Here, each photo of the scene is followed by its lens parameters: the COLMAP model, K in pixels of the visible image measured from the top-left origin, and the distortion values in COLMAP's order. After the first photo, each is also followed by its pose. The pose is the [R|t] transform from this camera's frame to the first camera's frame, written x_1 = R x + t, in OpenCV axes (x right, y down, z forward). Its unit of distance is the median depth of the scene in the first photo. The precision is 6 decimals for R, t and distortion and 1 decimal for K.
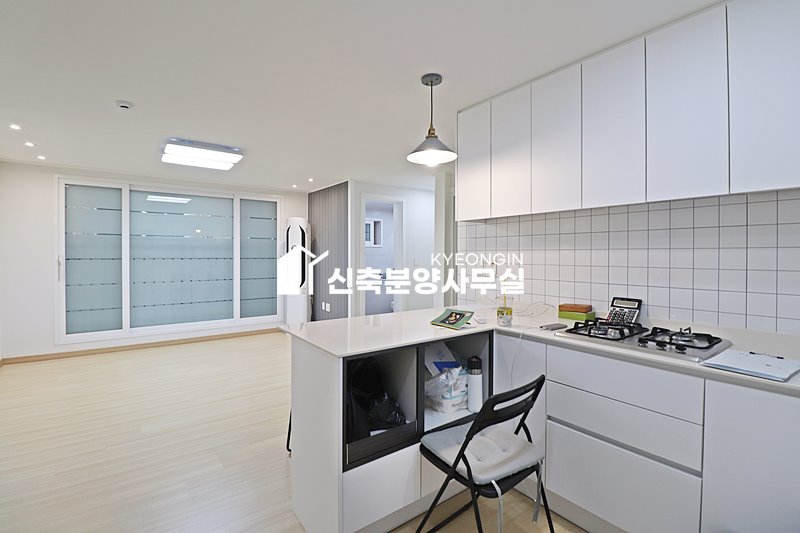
lens RADIAL K [[369.3, 0, 404.1], [0, 369.3, 256.4], [0, 0, 1]] dist [-0.007264, -0.008411]
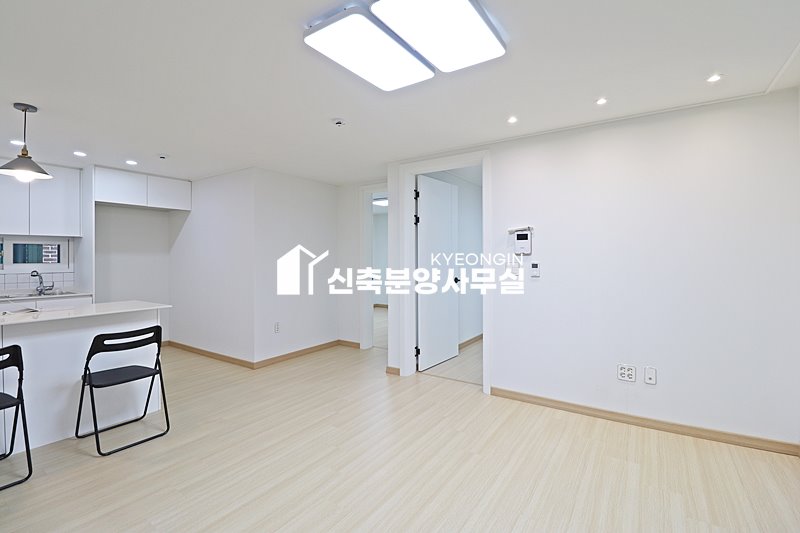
lens RADIAL K [[369.3, 0, 402.6], [0, 369.3, 259.1], [0, 0, 1]] dist [-0.007264, -0.008411]
pose [[-0.944994, 0.005107, -0.327048, -0.558639], [0.002092, 0.999952, 0.009571, -0.010882], [0.327081, 0.008361, -0.944959, 2.029008]]
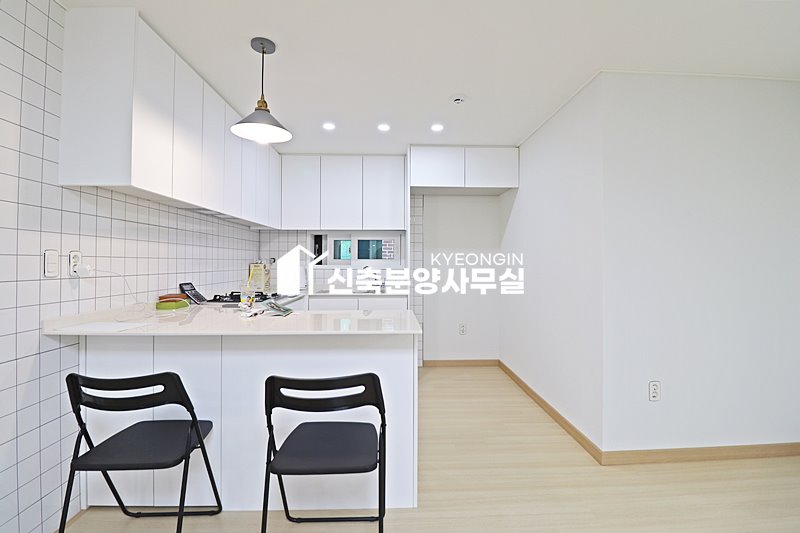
lens RADIAL K [[369.3, 0, 402.1], [0, 369.3, 255.7], [0, 0, 1]] dist [-0.007264, -0.008411]
pose [[-0.820059, 0.008446, 0.572217, -0.574702], [0.000161, 0.999894, -0.014528, 0.026926], [-0.572280, -0.011822, -0.819973, 1.253478]]
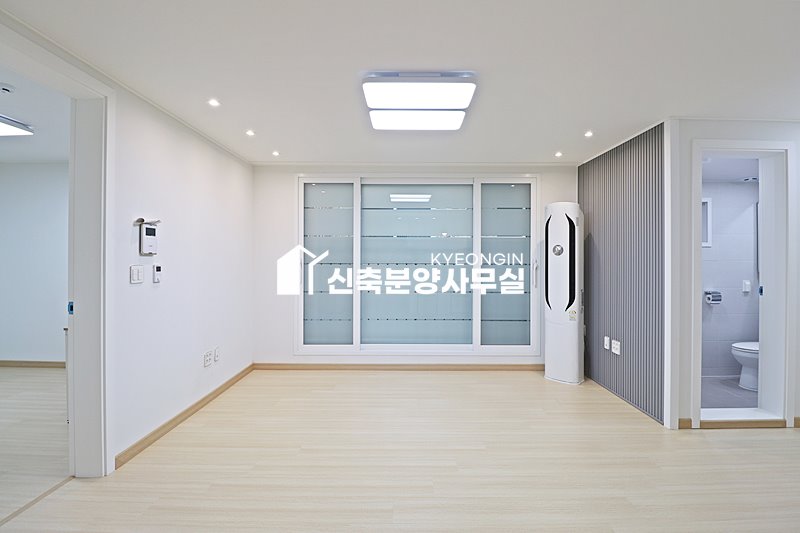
lens RADIAL K [[369.3, 0, 404.1], [0, 369.3, 261.3], [0, 0, 1]] dist [-0.007264, -0.008411]
pose [[0.795973, 0.002428, -0.605327, -0.253228], [-0.004314, 0.999989, -0.001662, 0.002409], [0.605317, 0.003934, 0.795975, 0.671786]]
